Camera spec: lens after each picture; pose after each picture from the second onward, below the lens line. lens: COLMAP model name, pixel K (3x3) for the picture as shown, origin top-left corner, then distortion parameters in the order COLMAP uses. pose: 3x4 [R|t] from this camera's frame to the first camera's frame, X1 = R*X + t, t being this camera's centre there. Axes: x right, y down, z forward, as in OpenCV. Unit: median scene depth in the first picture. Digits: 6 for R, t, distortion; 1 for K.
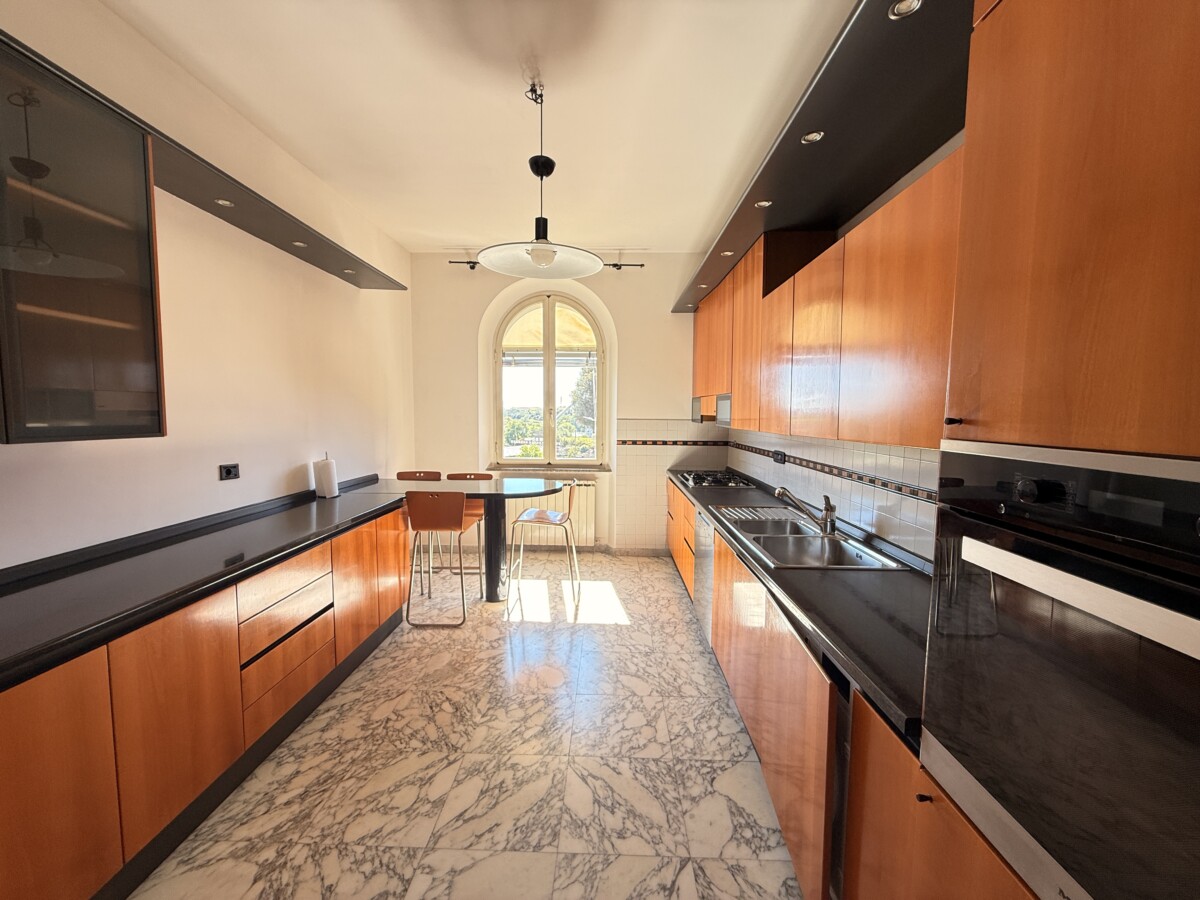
lens RADIAL K [[474.8, 0, 597.1], [0, 474.8, 450.1], [0, 0, 1]] dist [-0.000297, -0.000096]
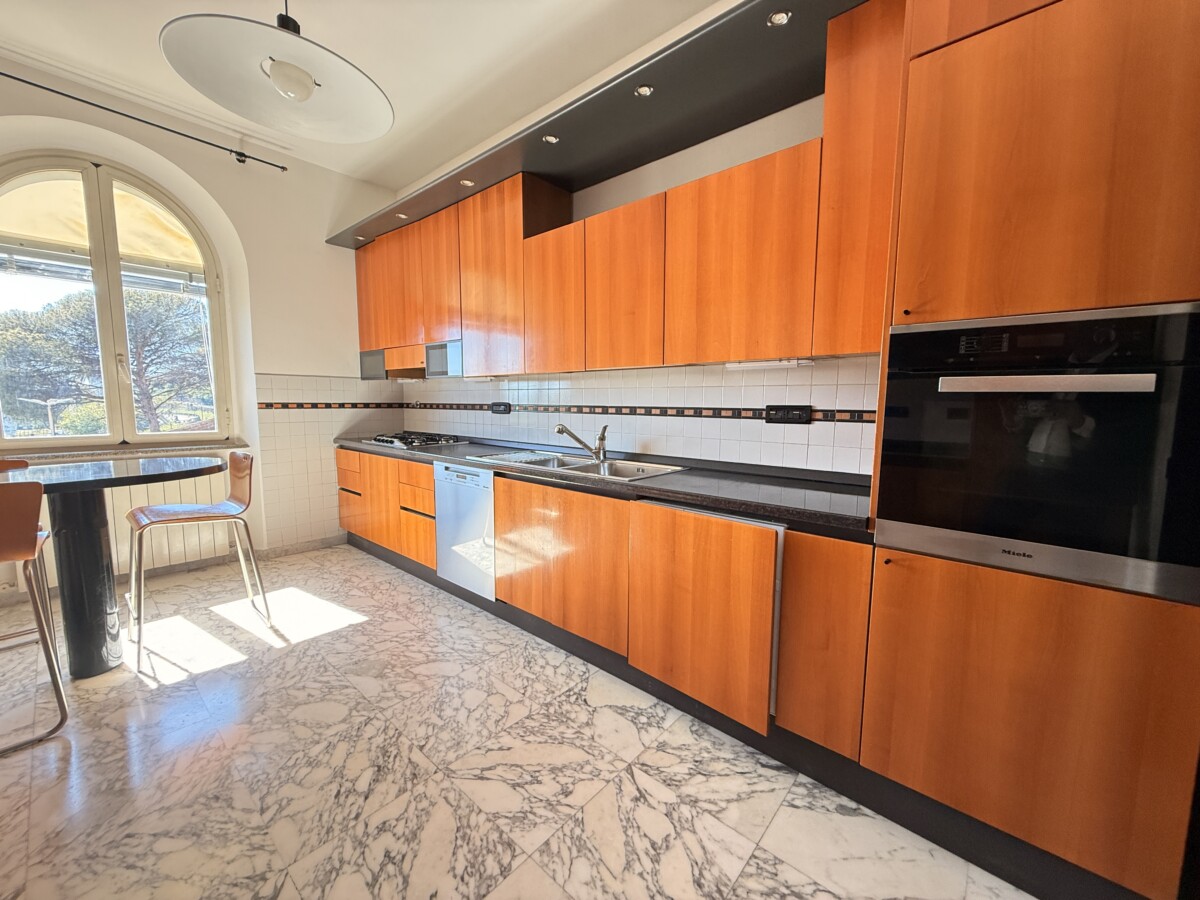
lens RADIAL K [[474.8, 0, 597.1], [0, 474.8, 450.1], [0, 0, 1]] dist [-0.000297, -0.000096]
pose [[0.638027, -0.081034, 0.765738, -0.461248], [0.057984, 0.996680, 0.057160, 0.097979], [-0.767827, 0.007931, 0.640608, 0.314756]]
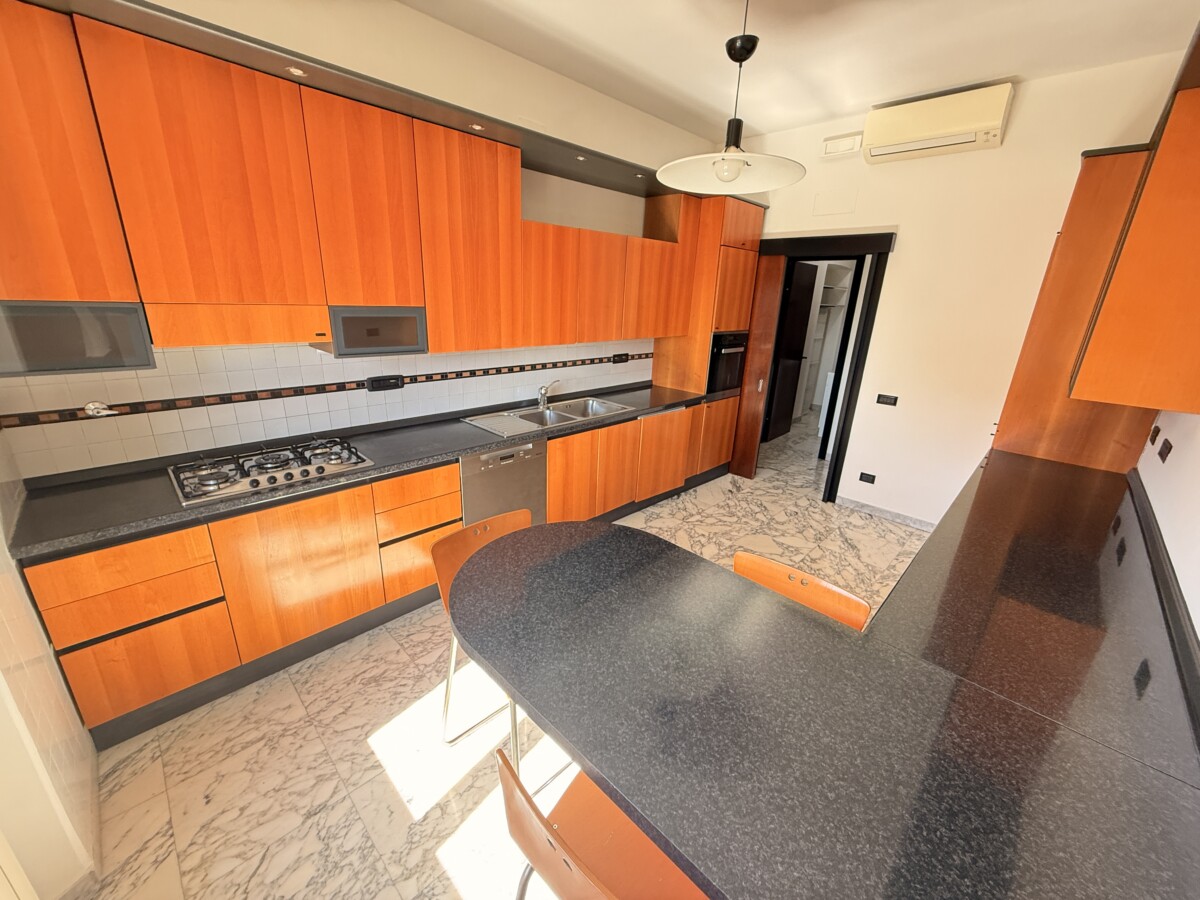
lens RADIAL K [[474.8, 0, 597.1], [0, 474.8, 450.1], [0, 0, 1]] dist [-0.000297, -0.000096]
pose [[-0.730514, -0.247269, 0.636559, -0.738292], [0.012526, 0.927135, 0.374517, -0.305735], [-0.682783, 0.281563, -0.674188, 2.252971]]
